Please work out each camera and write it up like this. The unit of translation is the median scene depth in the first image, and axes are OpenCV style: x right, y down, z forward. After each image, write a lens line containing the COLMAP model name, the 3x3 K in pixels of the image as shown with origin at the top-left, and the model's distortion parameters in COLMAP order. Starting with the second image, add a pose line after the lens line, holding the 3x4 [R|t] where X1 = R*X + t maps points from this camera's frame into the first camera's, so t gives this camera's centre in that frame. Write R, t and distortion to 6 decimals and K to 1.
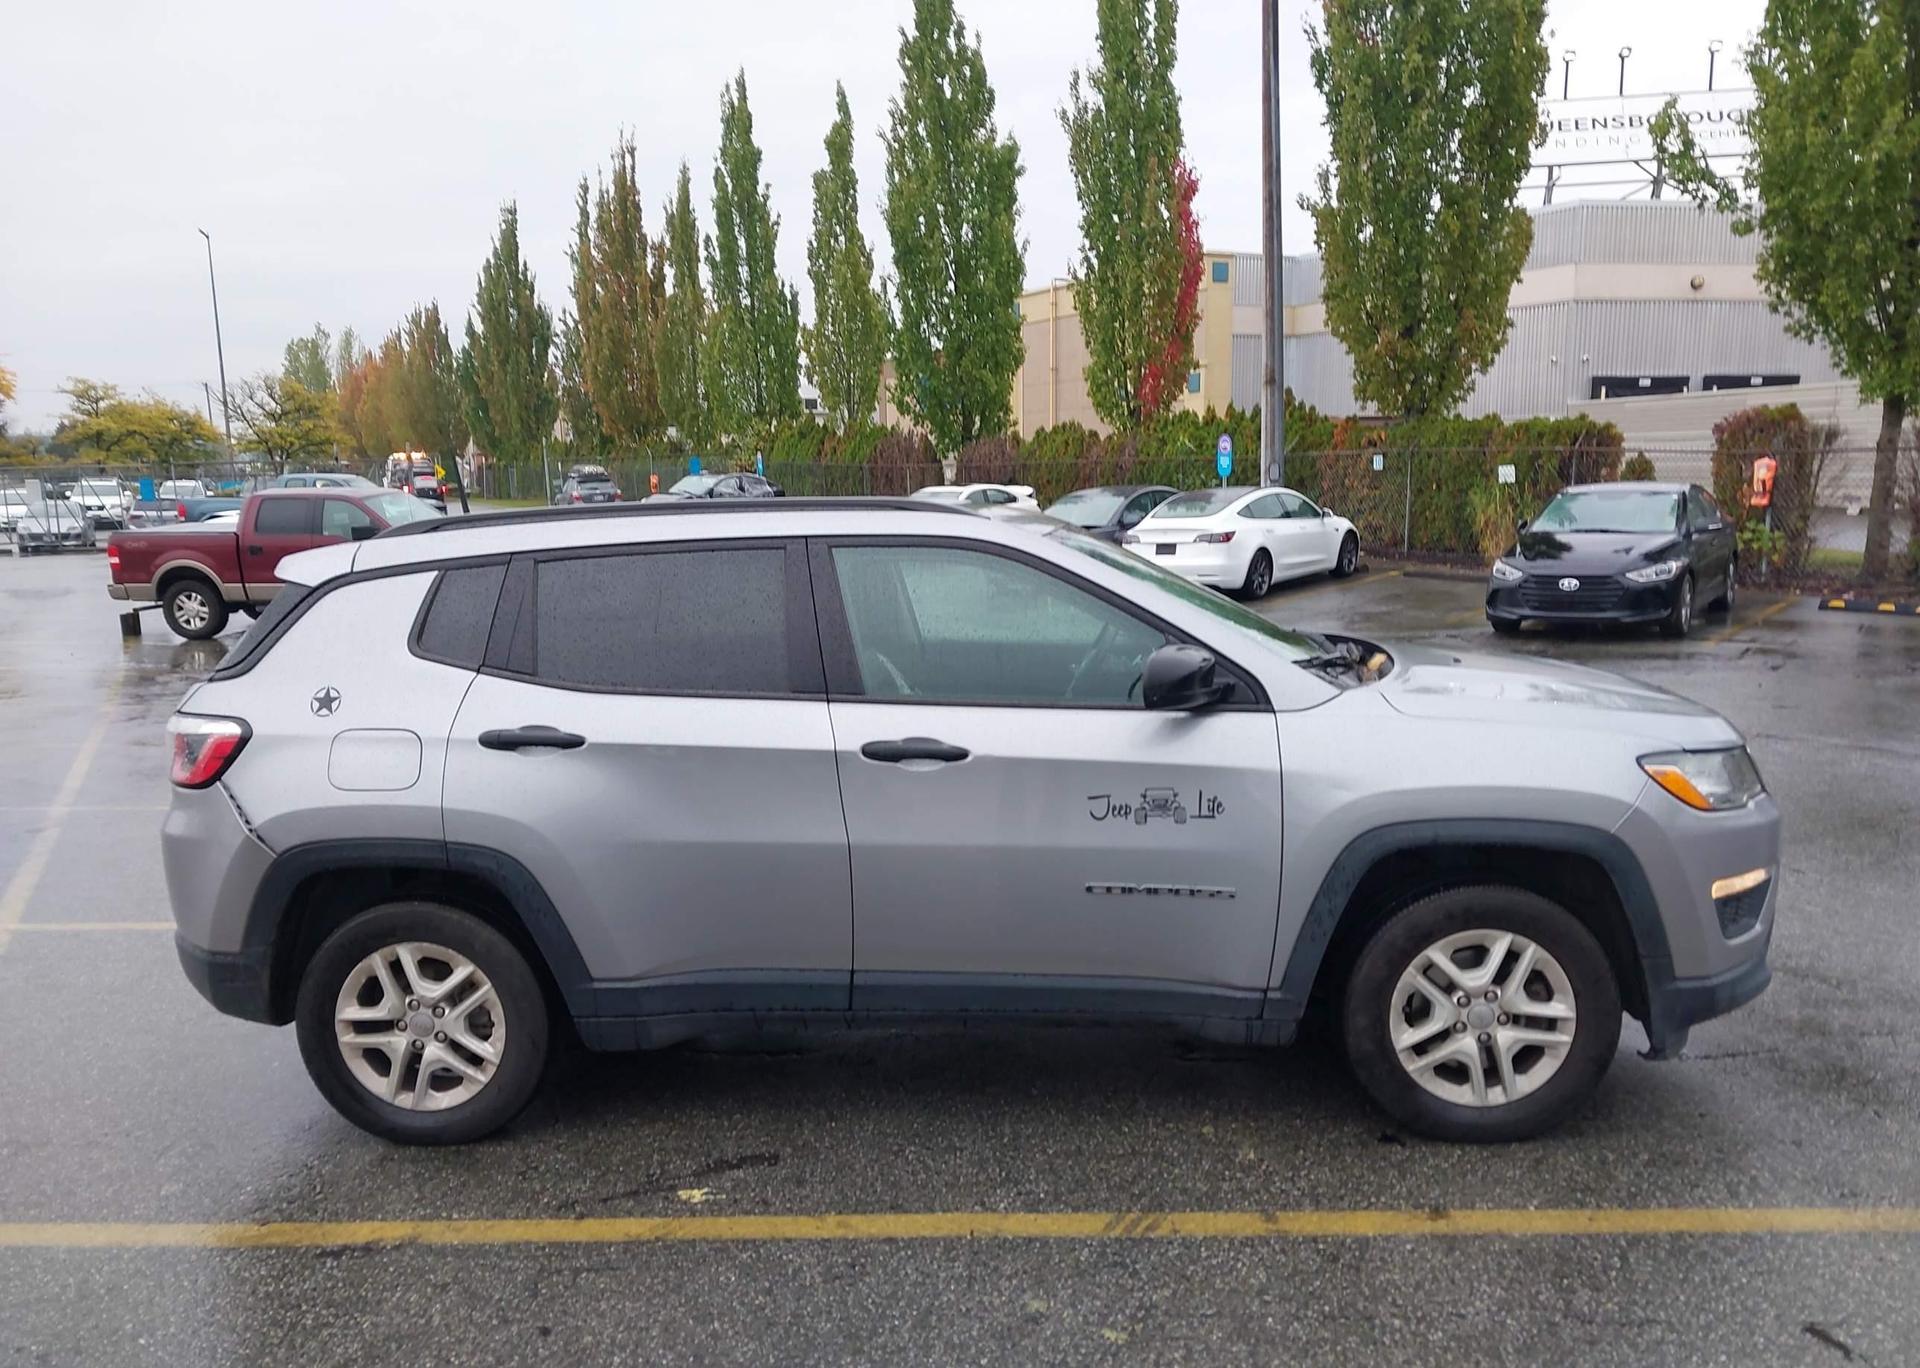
lens RADIAL K [[1552.1, 0, 960.0], [0, 1552.1, 684.0], [0, 0, 1]] dist [0.073028, -0.140237]
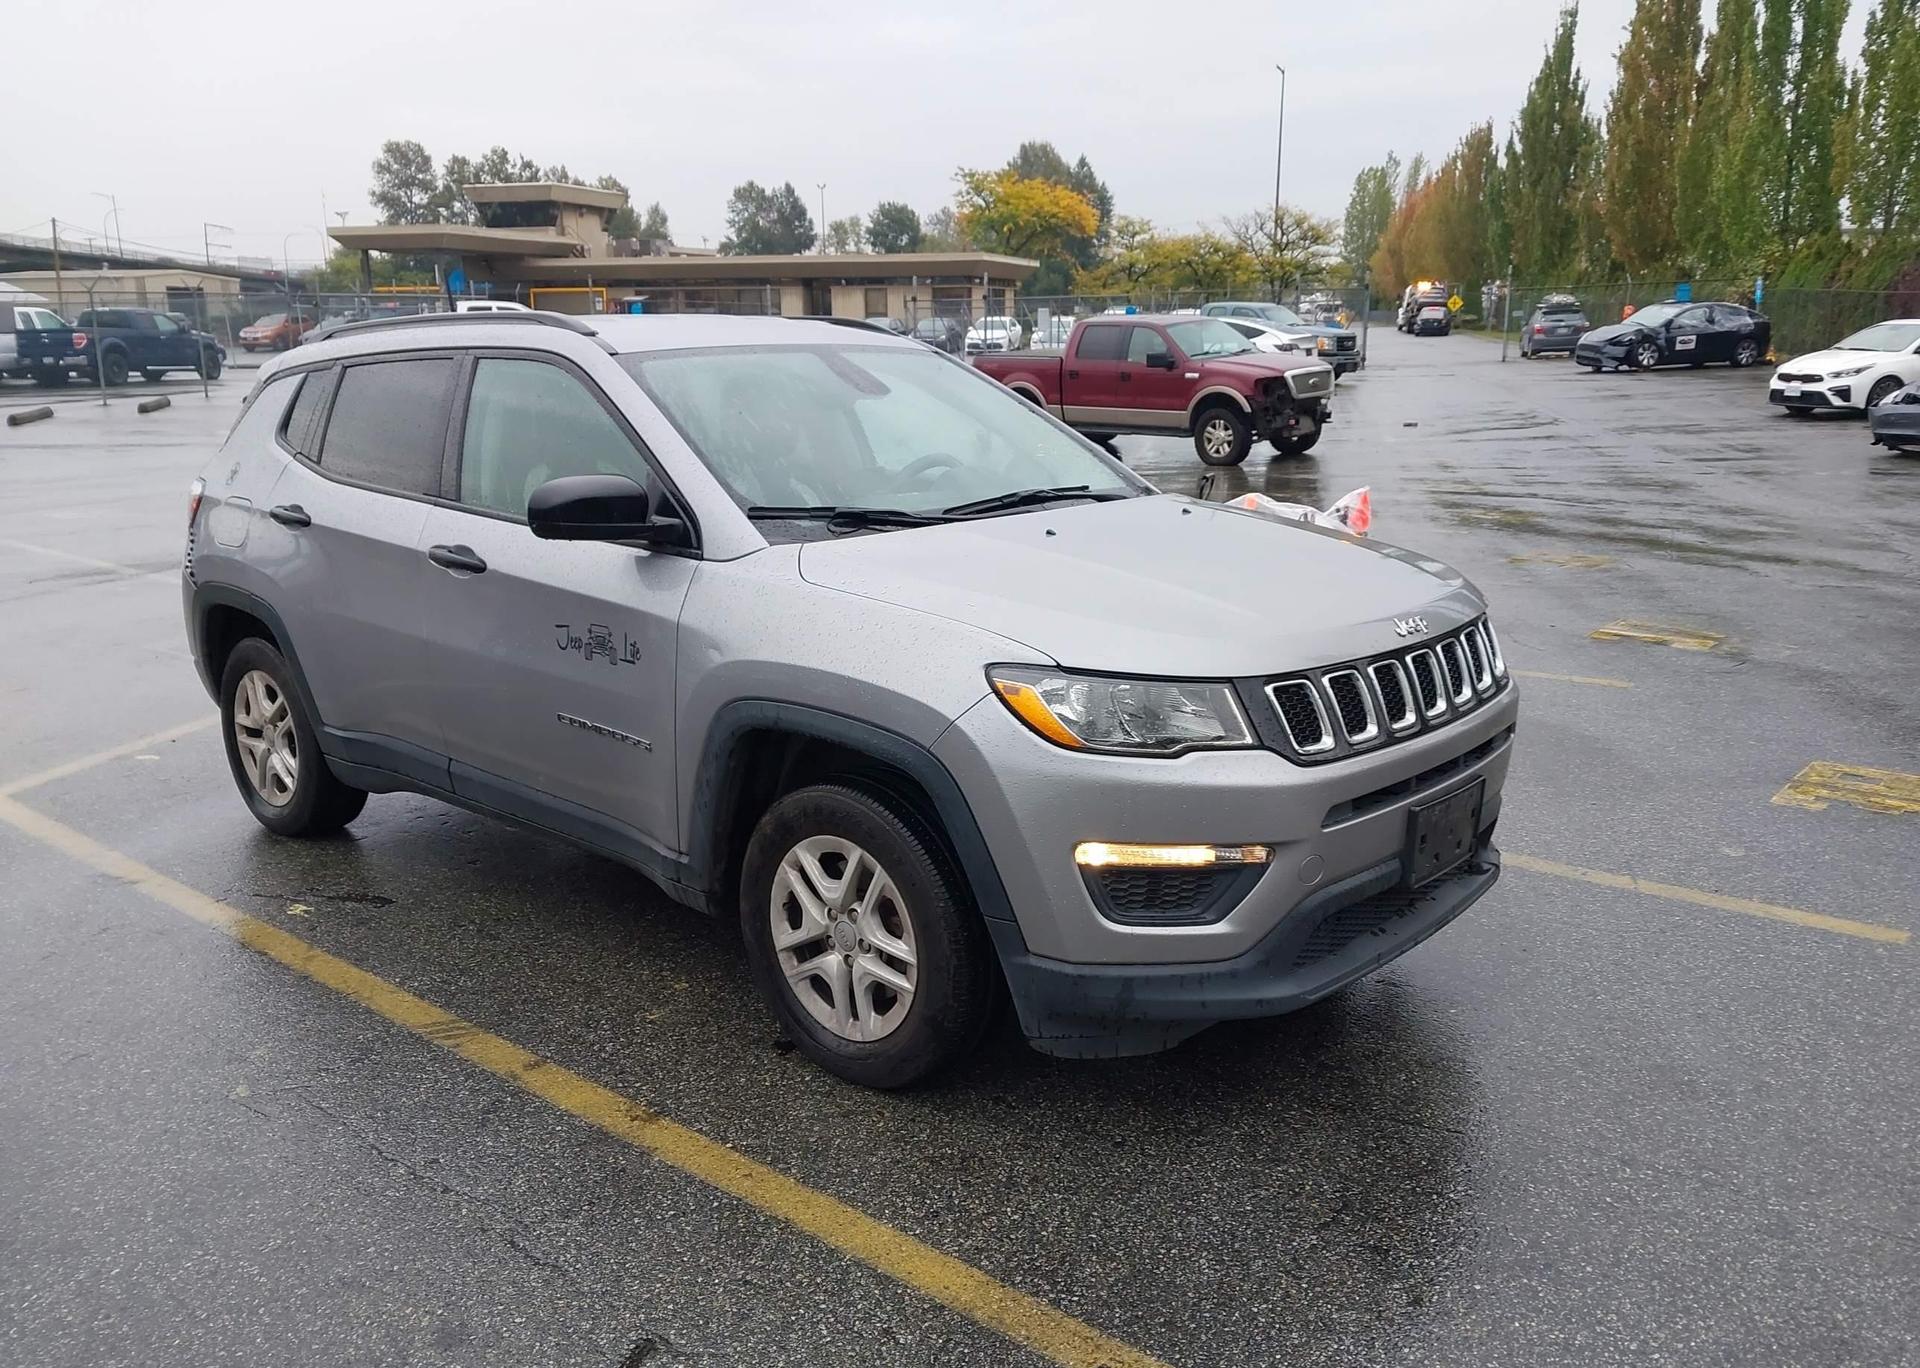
lens RADIAL K [[1557.8, 0, 929.0], [0, 1557.8, 687.0], [0, 0, 1]] dist [0.022949, -0.006708]
pose [[0.777104, 0.156315, -0.609652, 0.175806], [-0.090811, 0.986378, 0.137154, -0.009237], [0.622786, -0.051220, 0.780713, 0.073877]]
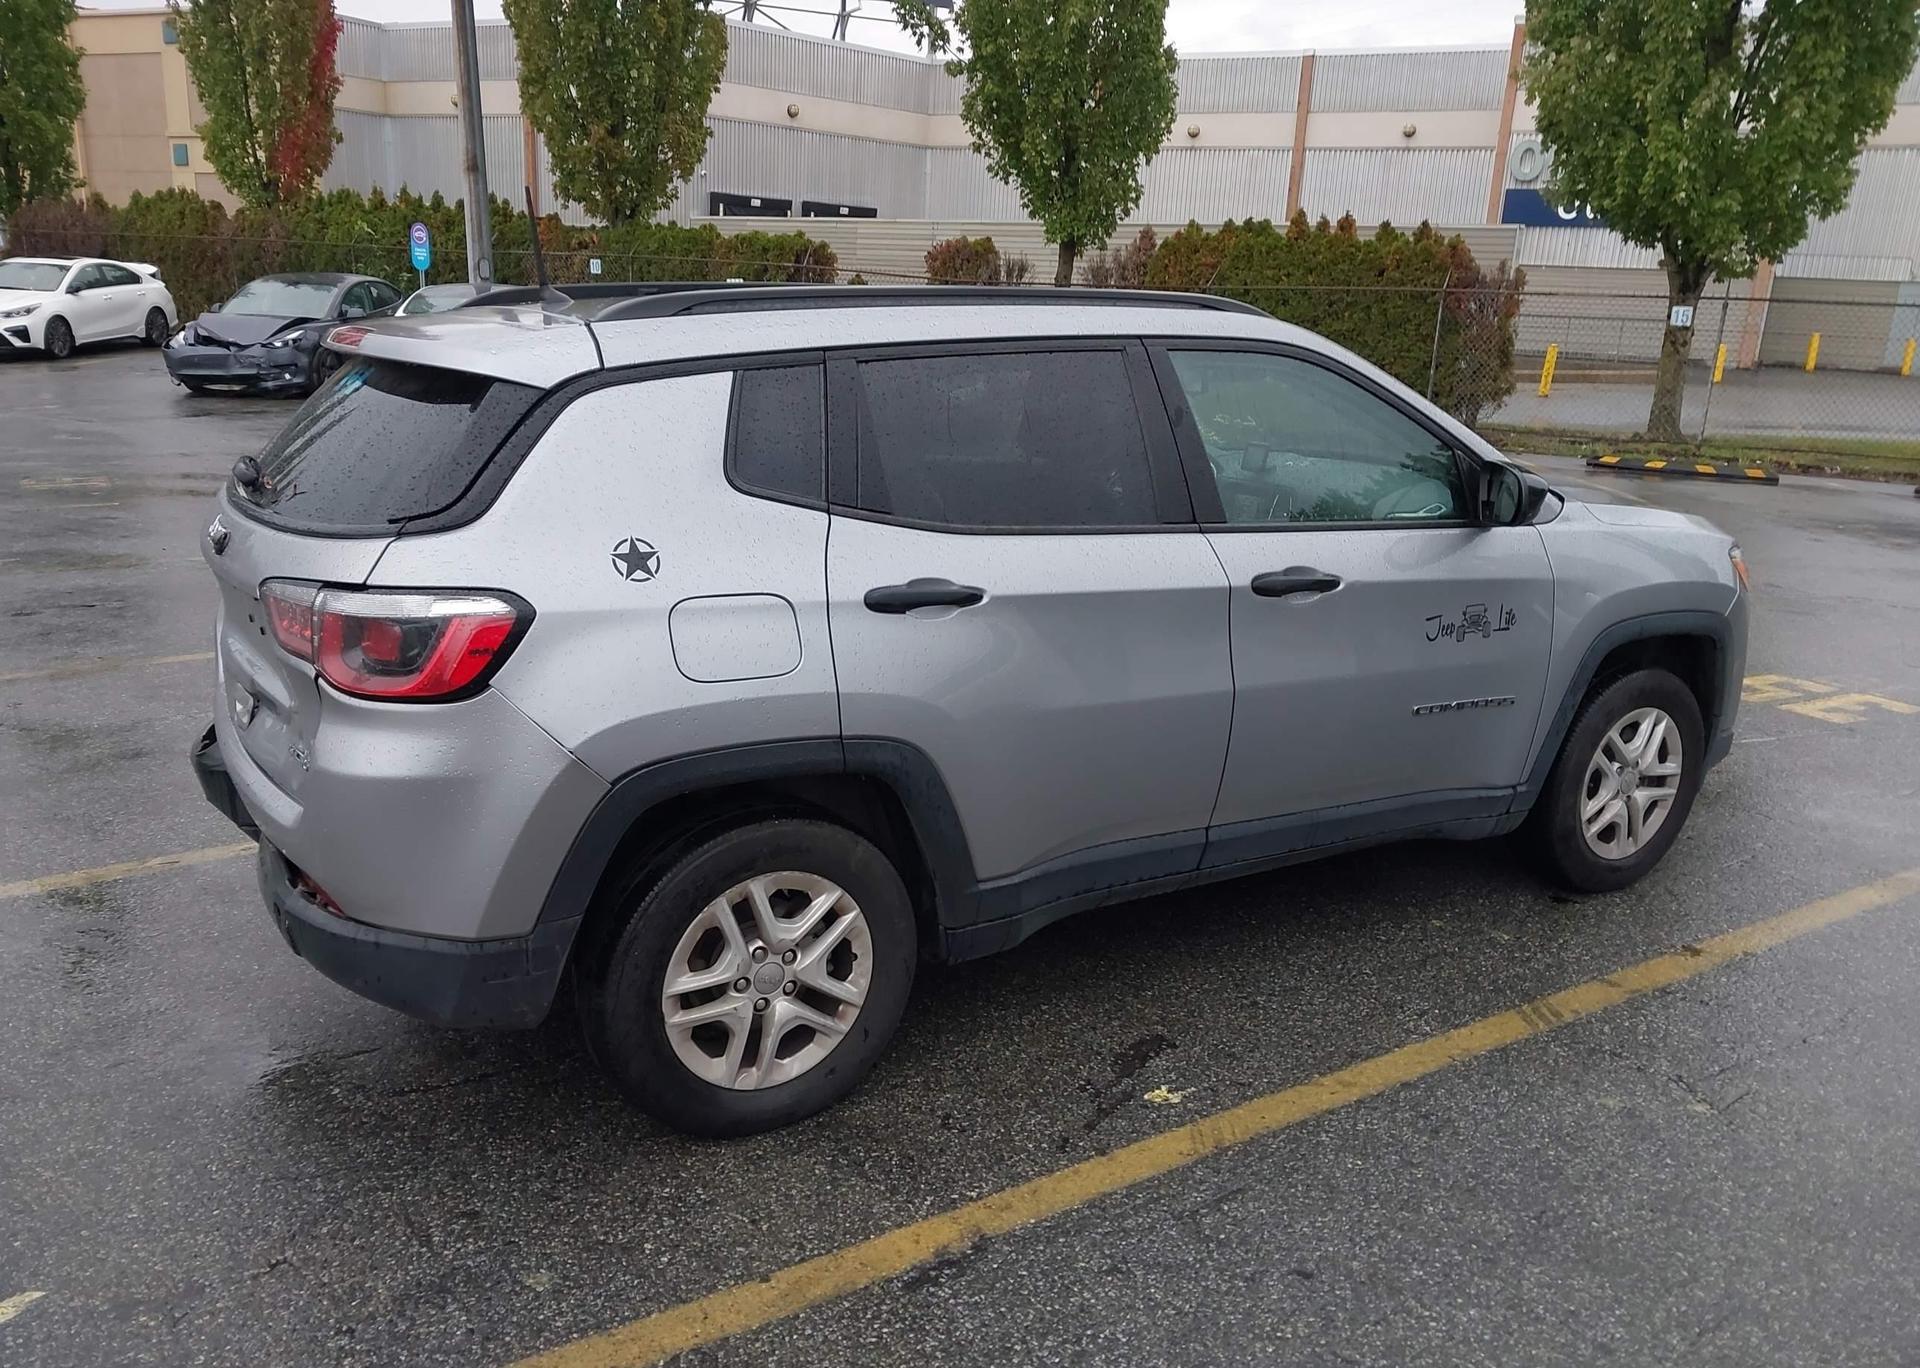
lens RADIAL K [[1535.6, 0, 1000.7], [0, 1535.6, 687.6], [0, 0, 1]] dist [0.012827, -0.000709]
pose [[0.807435, -0.096563, 0.582001, -0.142354], [0.022650, 0.990860, 0.132976, -0.004126], [-0.589522, -0.094187, 0.802242, 0.073418]]
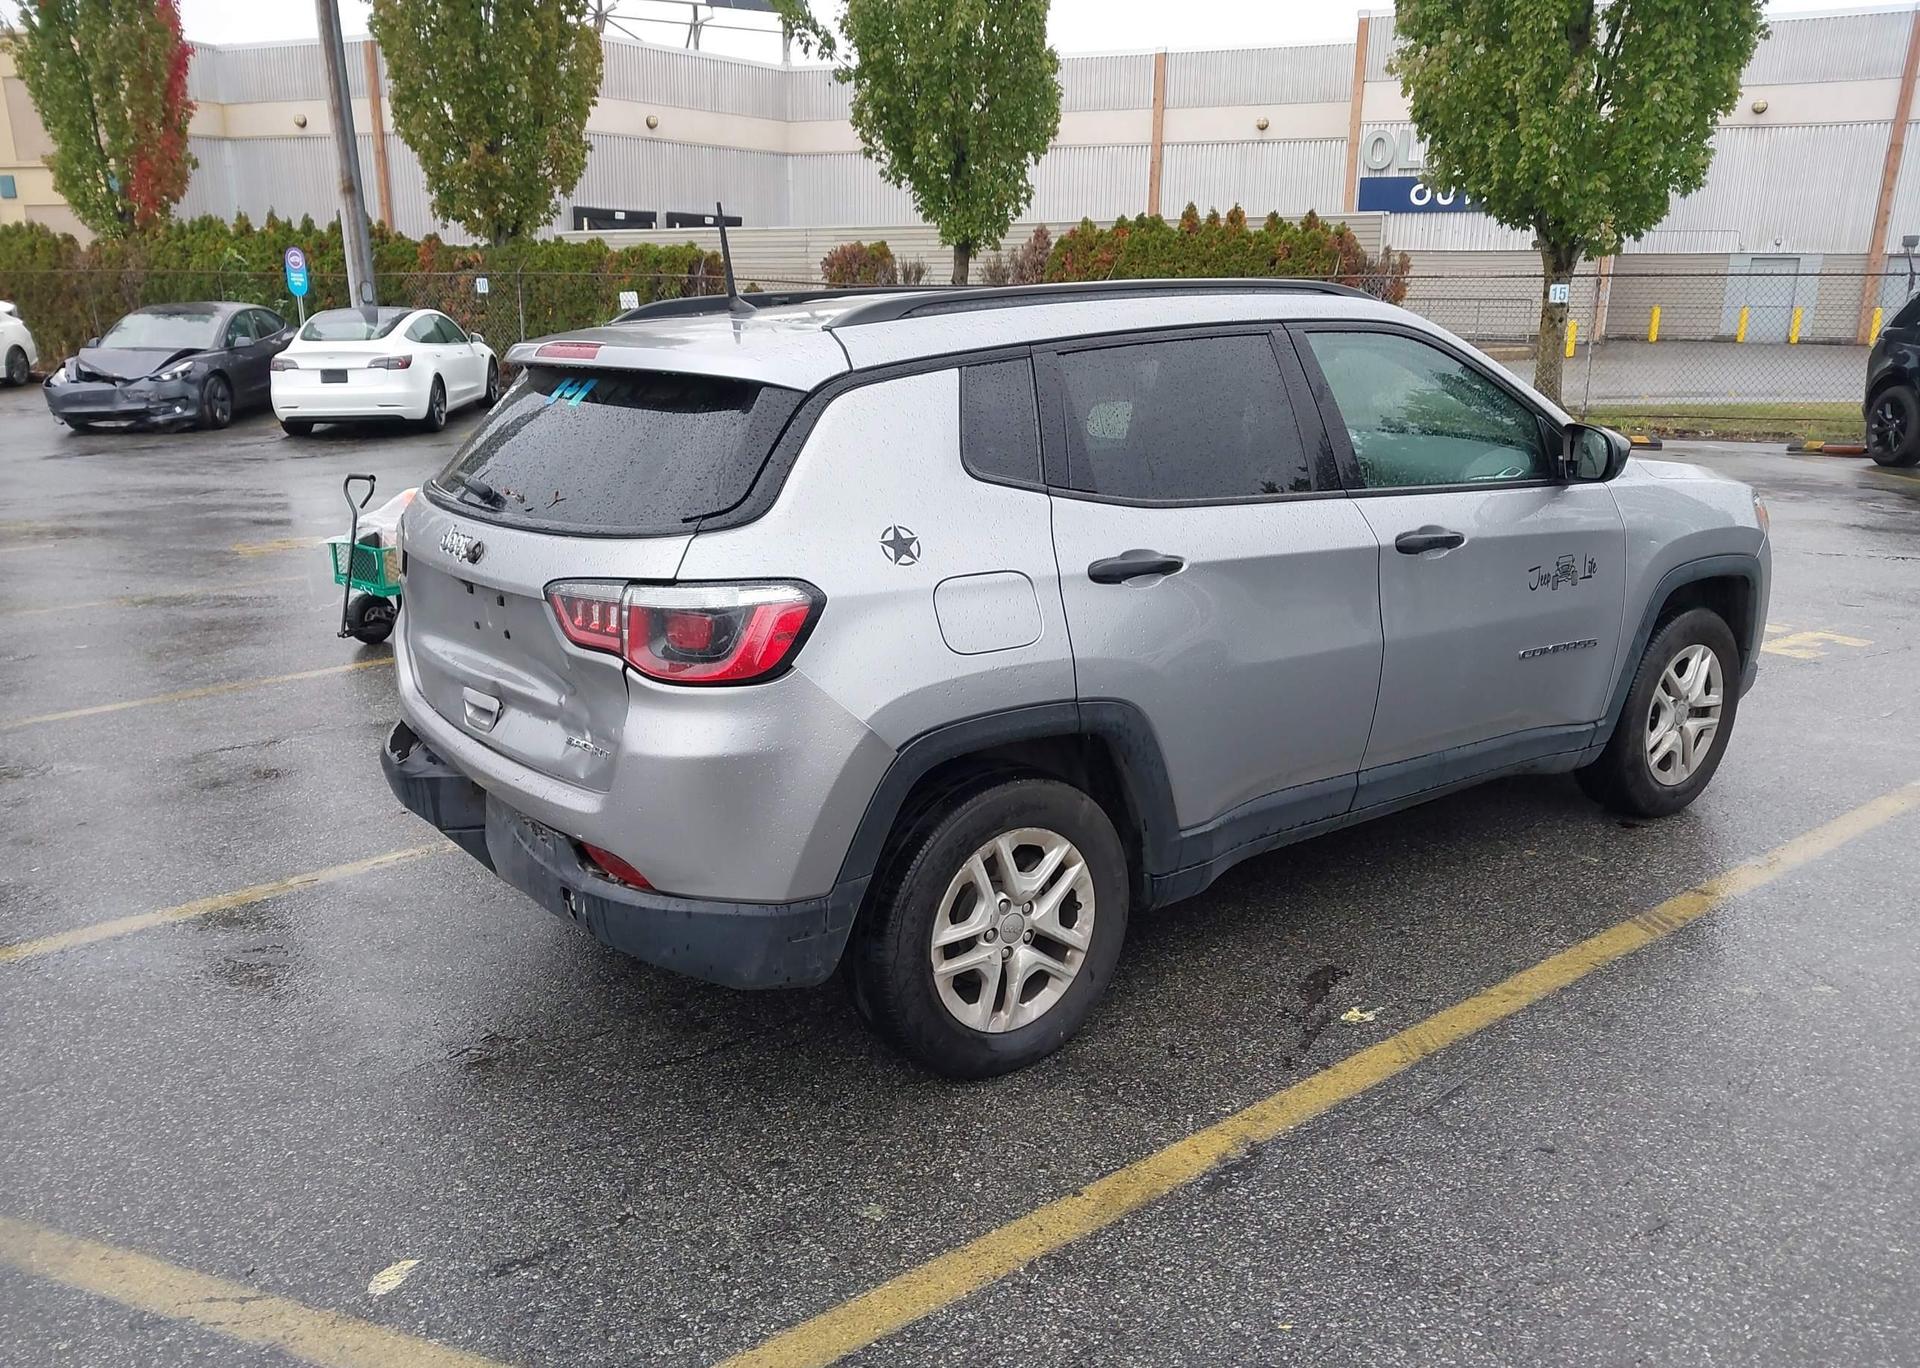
lens RADIAL K [[1535.6, 0, 1000.7], [0, 1535.6, 687.6], [0, 0, 1]] dist [0.012827, -0.000709]
pose [[0.748421, -0.142414, 0.647753, -0.179978], [0.070843, 0.988252, 0.135423, -0.003594], [-0.659429, -0.055465, 0.749718, 0.086324]]
